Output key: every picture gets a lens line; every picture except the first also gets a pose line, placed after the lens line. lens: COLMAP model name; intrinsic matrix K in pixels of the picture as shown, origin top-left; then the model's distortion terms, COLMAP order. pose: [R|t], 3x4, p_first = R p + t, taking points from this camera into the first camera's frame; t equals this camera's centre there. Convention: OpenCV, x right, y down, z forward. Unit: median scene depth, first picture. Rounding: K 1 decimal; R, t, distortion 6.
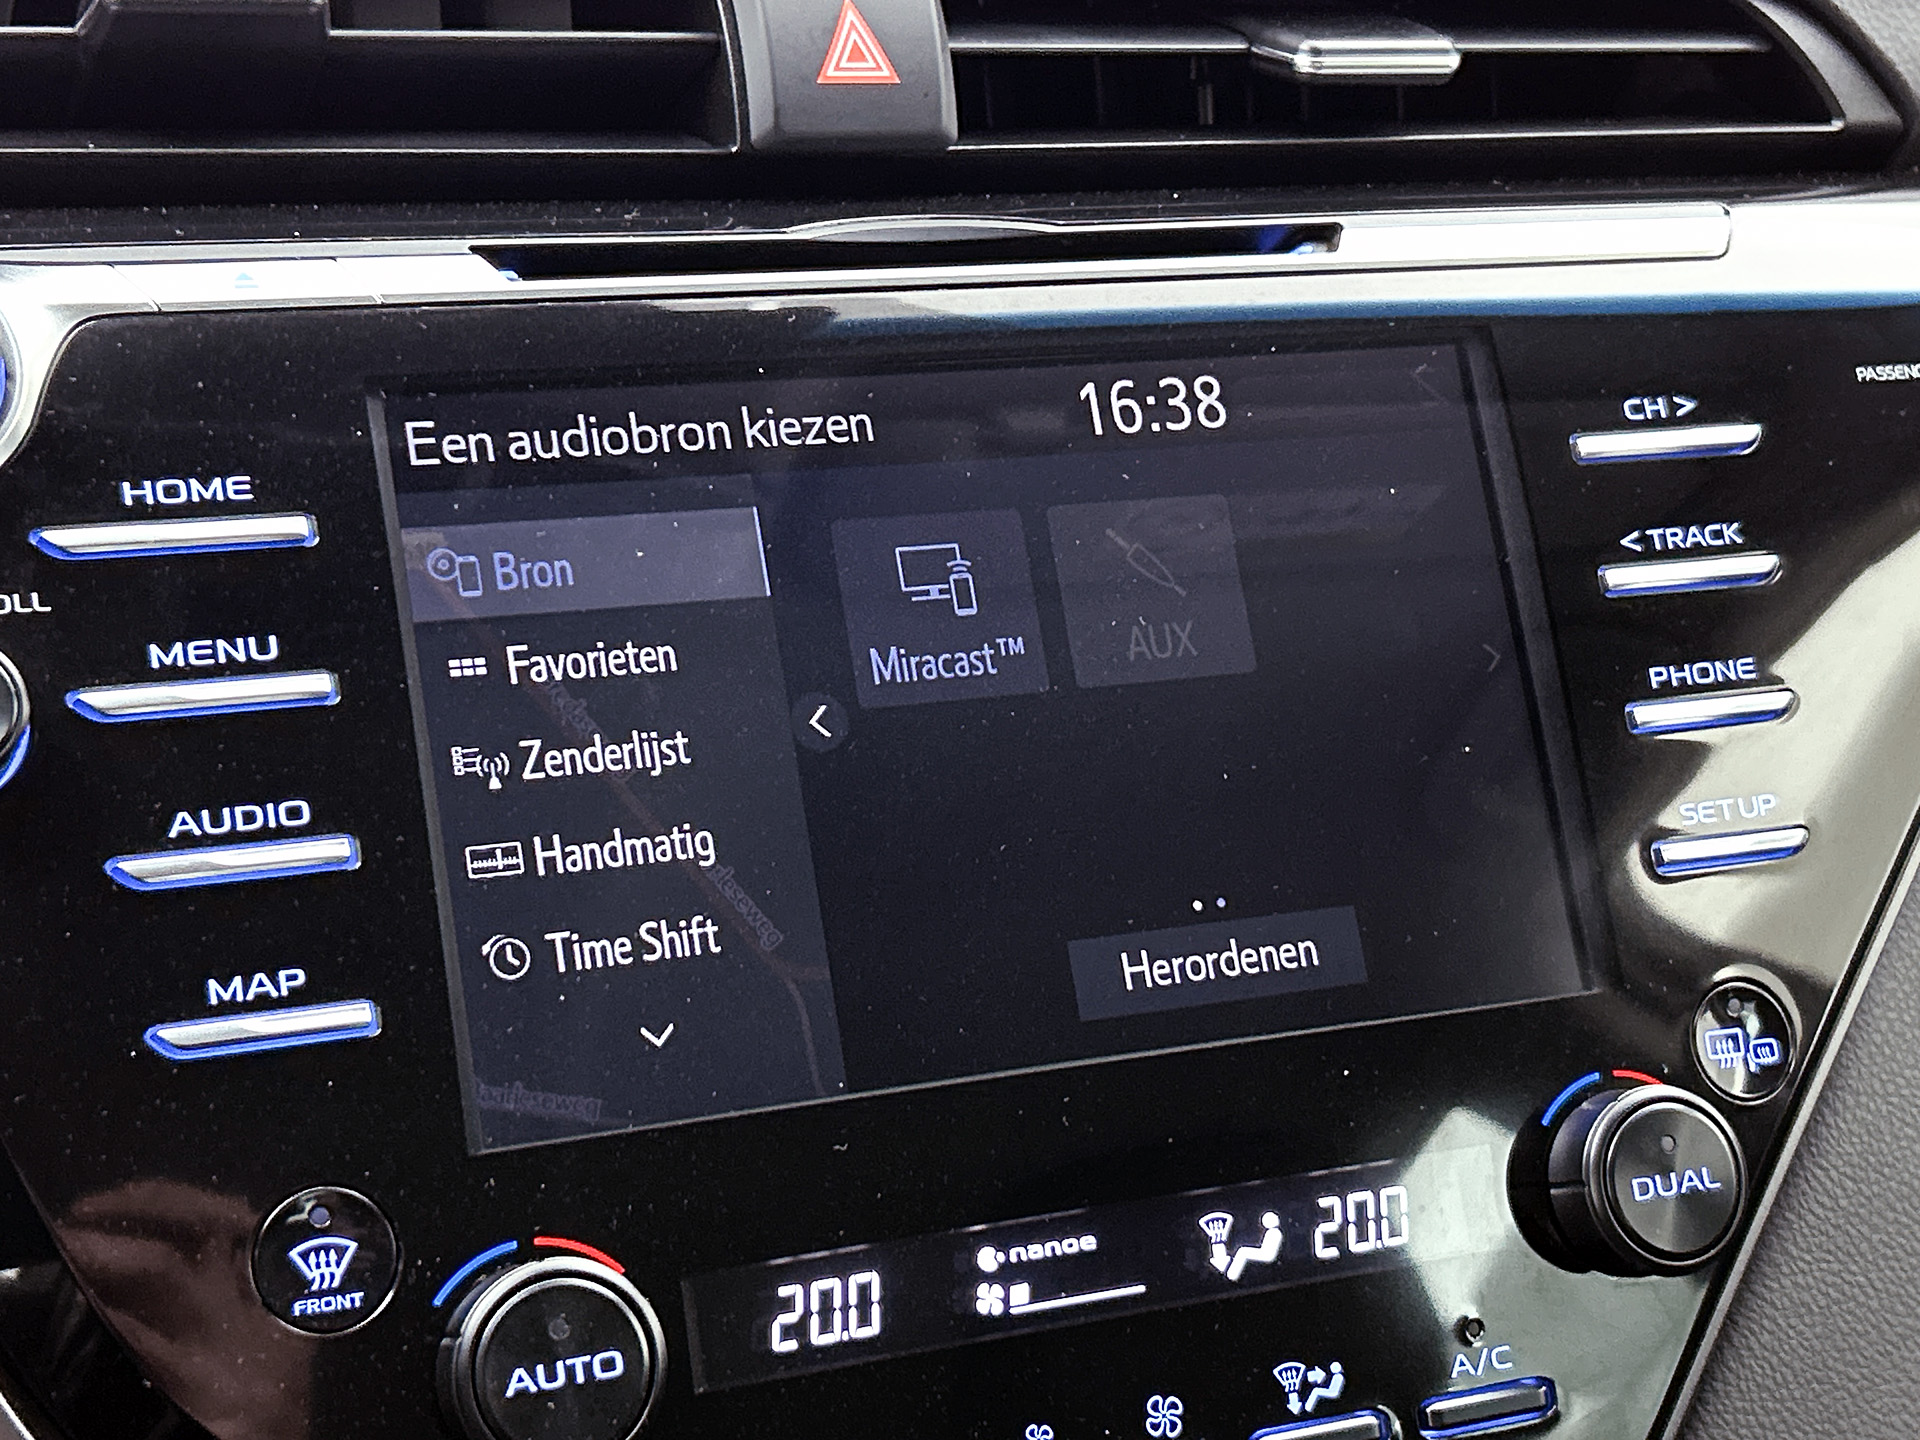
lens RADIAL K [[3006.9, 0, 944.6], [0, 3006.9, 717.8], [0, 0, 1]] dist [0.238863, -1.018648]
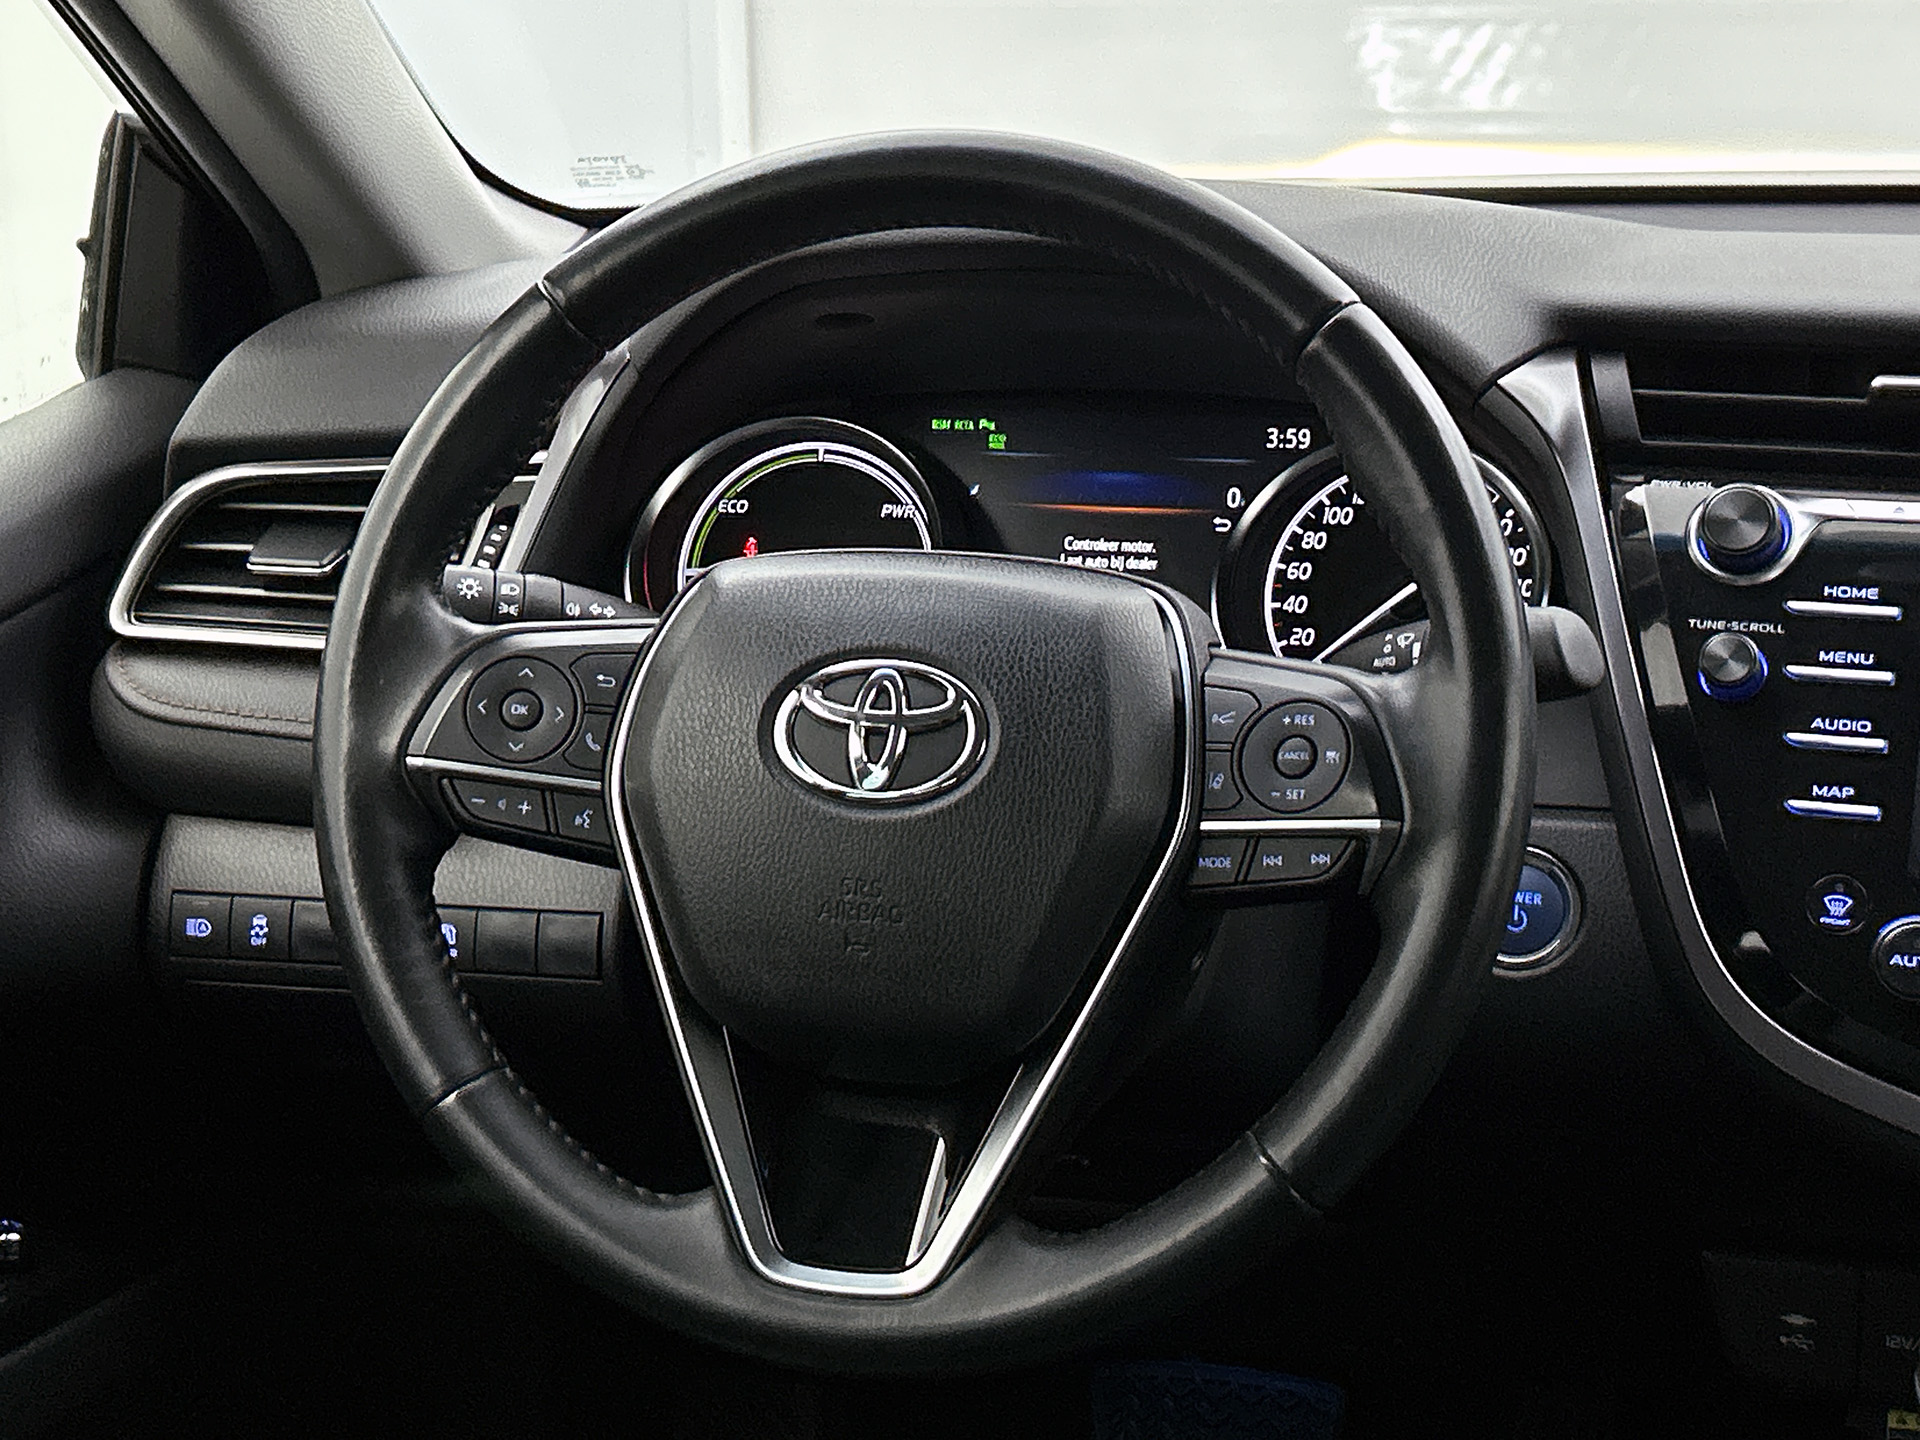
lens RADIAL K [[3395.3, 0, 962.1], [0, 3395.3, 673.0], [0, 0, 1]] dist [0.358369, -1.873736]
pose [[0.728389, 0.101395, -0.677620, 1.018733], [-0.178718, 0.982869, -0.045037, 0.220393], [0.661445, 0.153907, 0.734032, -1.359052]]
